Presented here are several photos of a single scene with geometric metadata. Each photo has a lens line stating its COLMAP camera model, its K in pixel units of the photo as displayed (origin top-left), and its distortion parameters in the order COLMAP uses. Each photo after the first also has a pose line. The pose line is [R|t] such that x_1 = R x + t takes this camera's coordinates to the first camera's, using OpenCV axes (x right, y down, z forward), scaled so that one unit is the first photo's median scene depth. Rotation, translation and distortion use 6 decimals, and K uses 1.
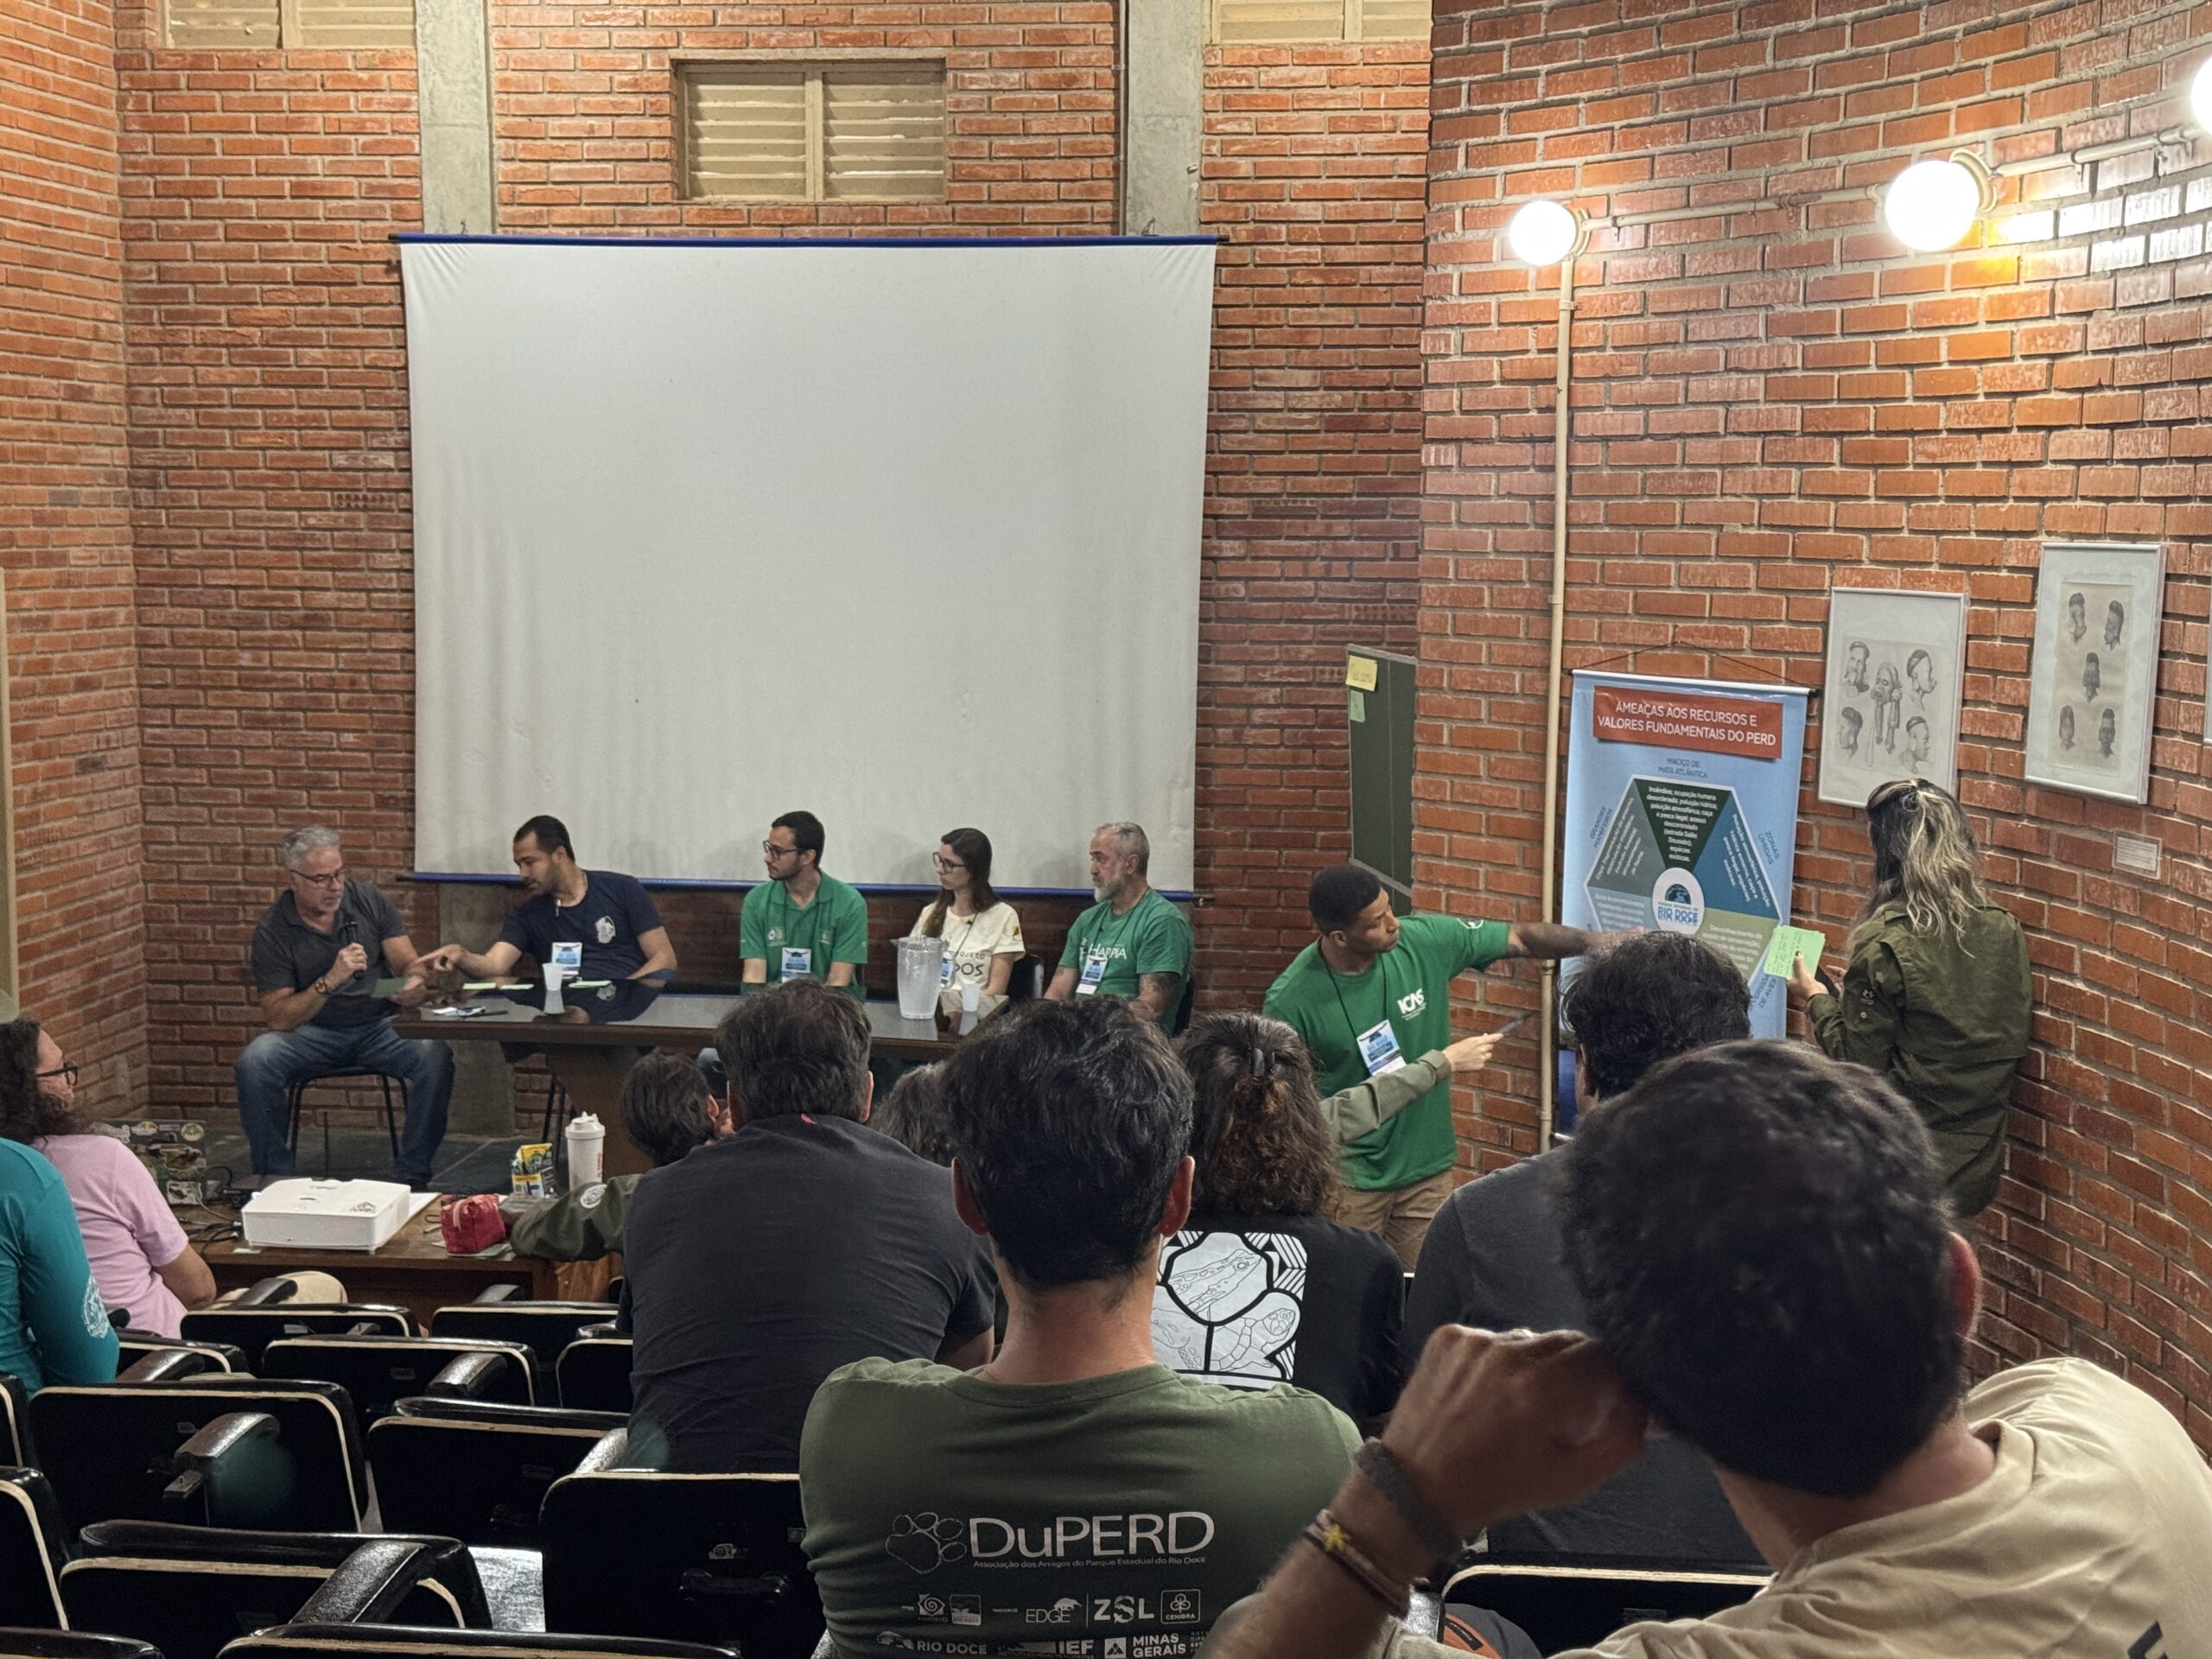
lens RADIAL K [[3059.8, 0, 1106.0], [0, 3059.8, 829.5], [0, 0, 1]] dist [0.199453, -0.463049]
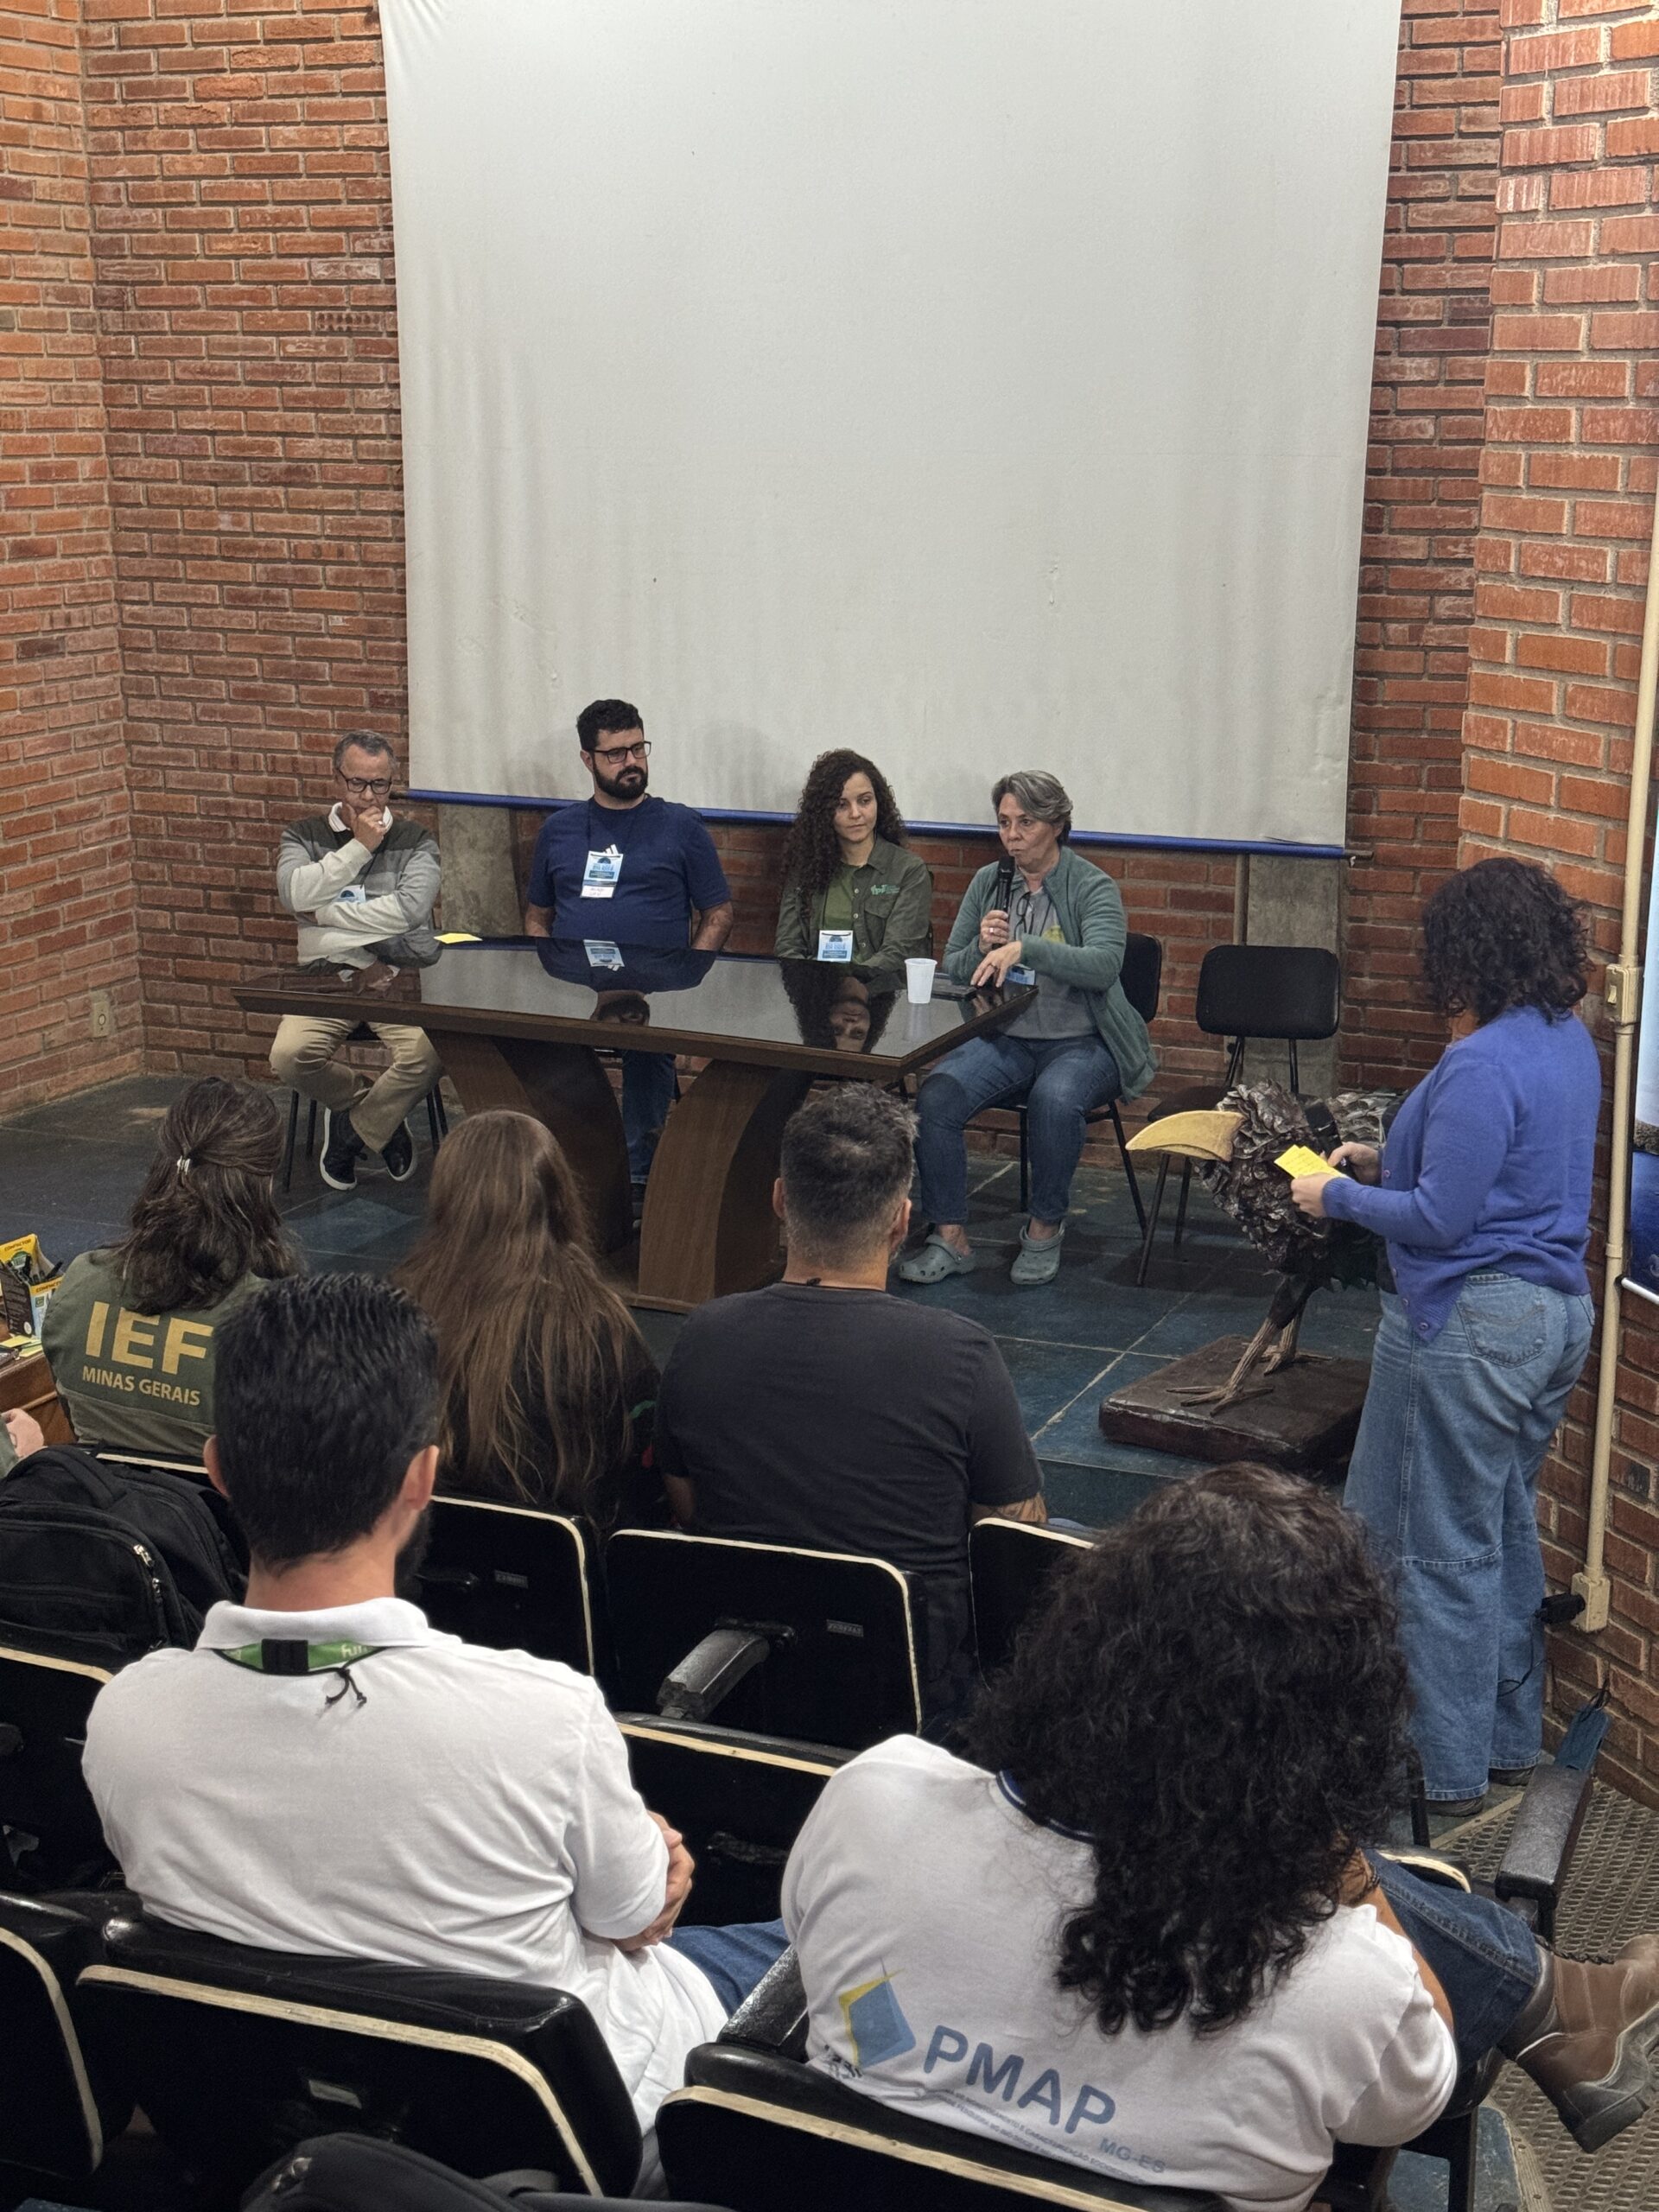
lens RADIAL K [[3059.8, 0, 829.5], [0, 3059.8, 1106.0], [0, 0, 1]] dist [0.199453, -0.463049]
pose [[0.961805, 0.055953, -0.267957, 0.109340], [-0.020814, 0.991001, 0.132224, -0.013241], [0.272945, -0.121596, 0.954314, 0.237541]]
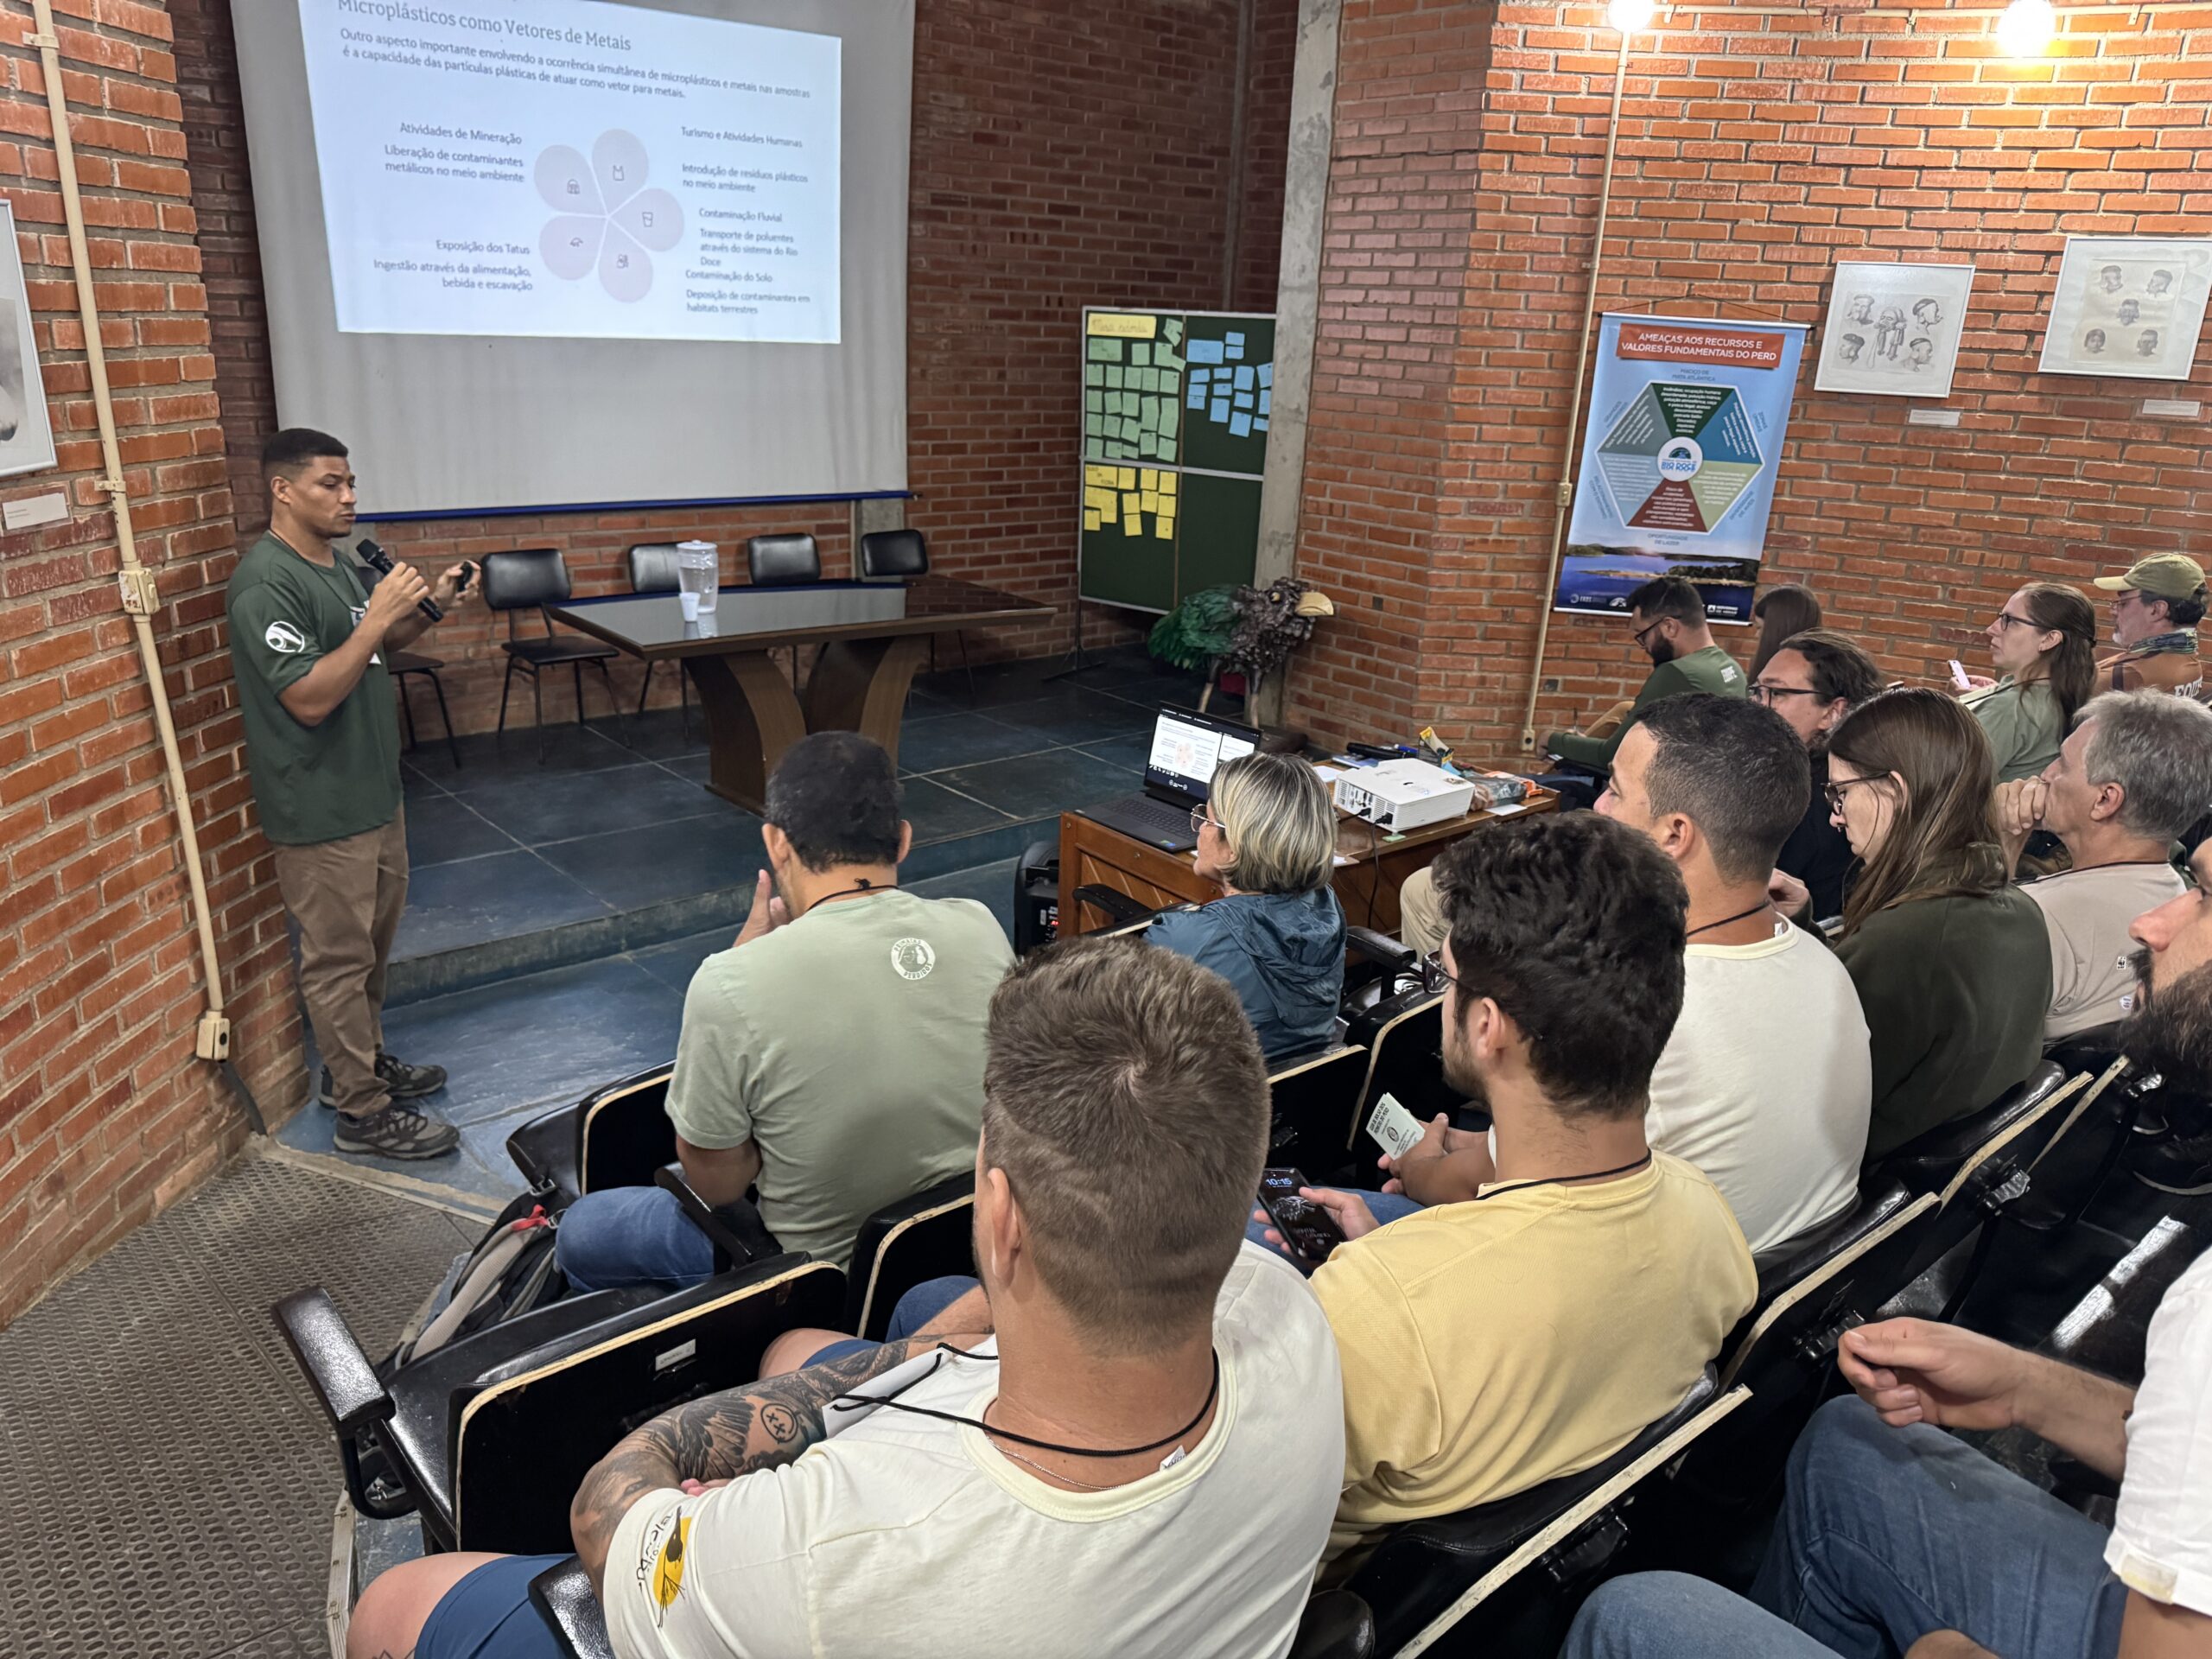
lens RADIAL K [[1575.6, 0, 1106.0], [0, 1575.6, 829.5], [0, 0, 1]] dist [-0.003666, -0.004425]
pose [[0.665609, -0.211752, 0.715629, -0.446777], [0.042377, 0.968079, 0.247036, -0.003772], [-0.745096, -0.134104, 0.653336, 0.427479]]
